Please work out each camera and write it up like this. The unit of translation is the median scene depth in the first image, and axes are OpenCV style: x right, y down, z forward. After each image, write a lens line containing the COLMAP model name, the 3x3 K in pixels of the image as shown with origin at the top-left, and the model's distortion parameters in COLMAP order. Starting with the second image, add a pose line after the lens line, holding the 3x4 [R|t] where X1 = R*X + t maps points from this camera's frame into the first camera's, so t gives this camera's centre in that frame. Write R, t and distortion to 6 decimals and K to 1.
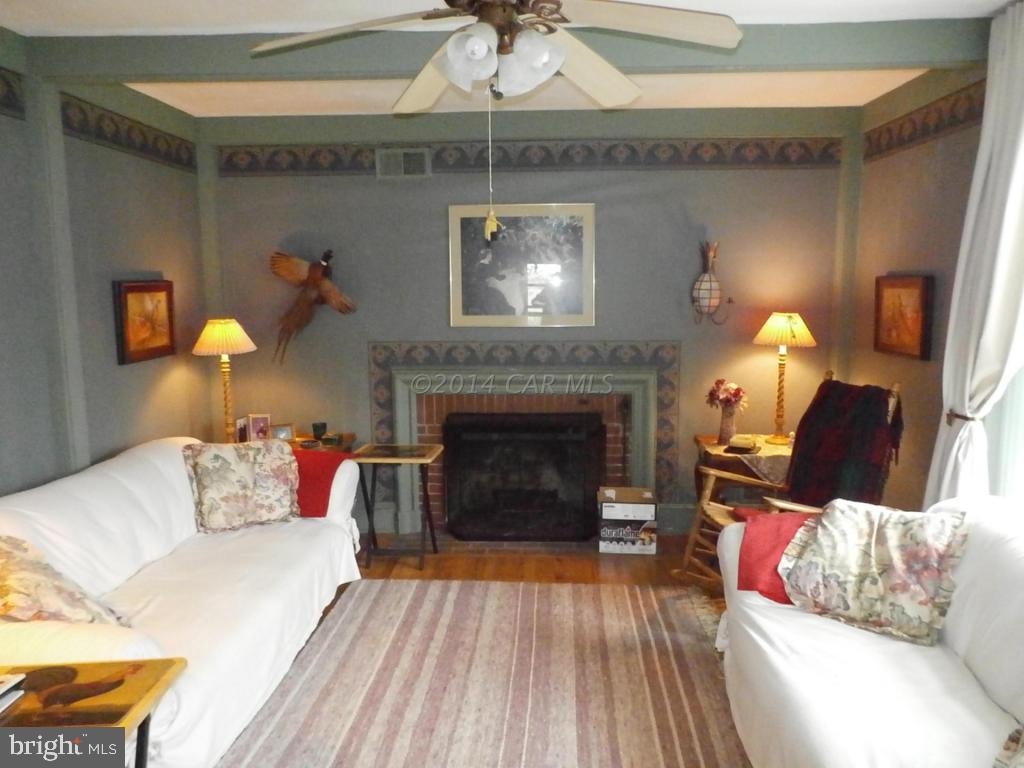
lens RADIAL K [[777.7, 0, 520.4], [0, 777.7, 382.1], [0, 0, 1]] dist [0.011969, -0.044825]
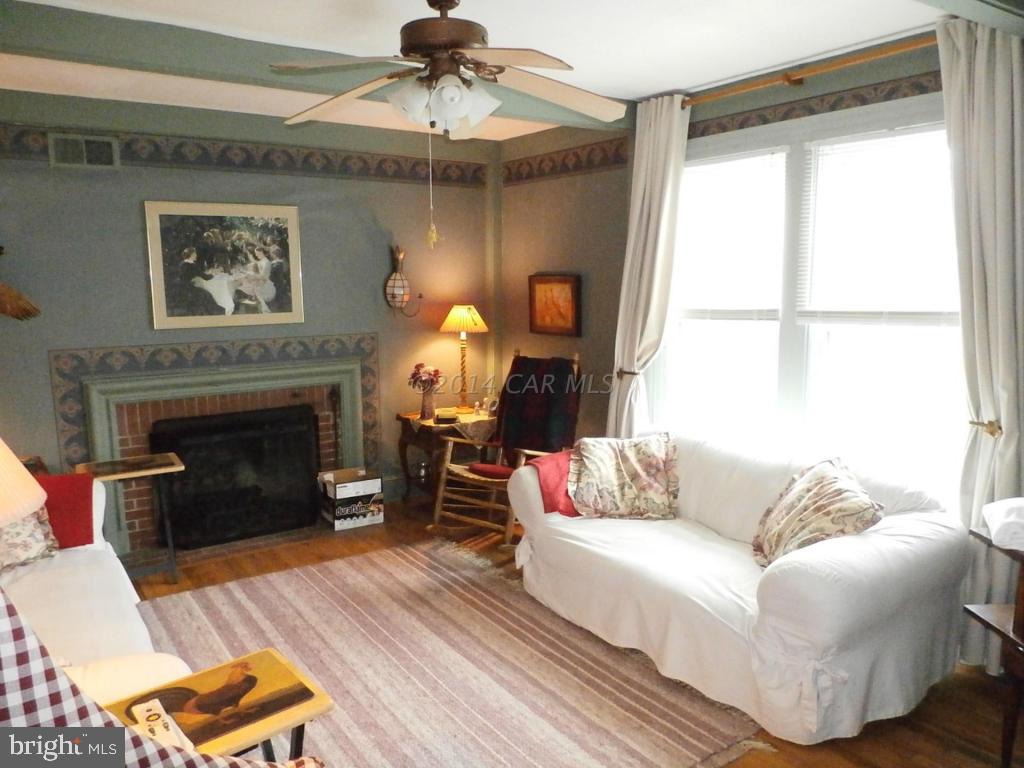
lens RADIAL K [[777.7, 0, 514.7], [0, 777.7, 383.5], [0, 0, 1]] dist [0.011969, -0.044825]
pose [[0.788383, -0.086251, 0.609109, -0.360400], [0.081819, 0.996028, 0.035140, -0.003006], [-0.609720, 0.022133, 0.792308, -0.015628]]
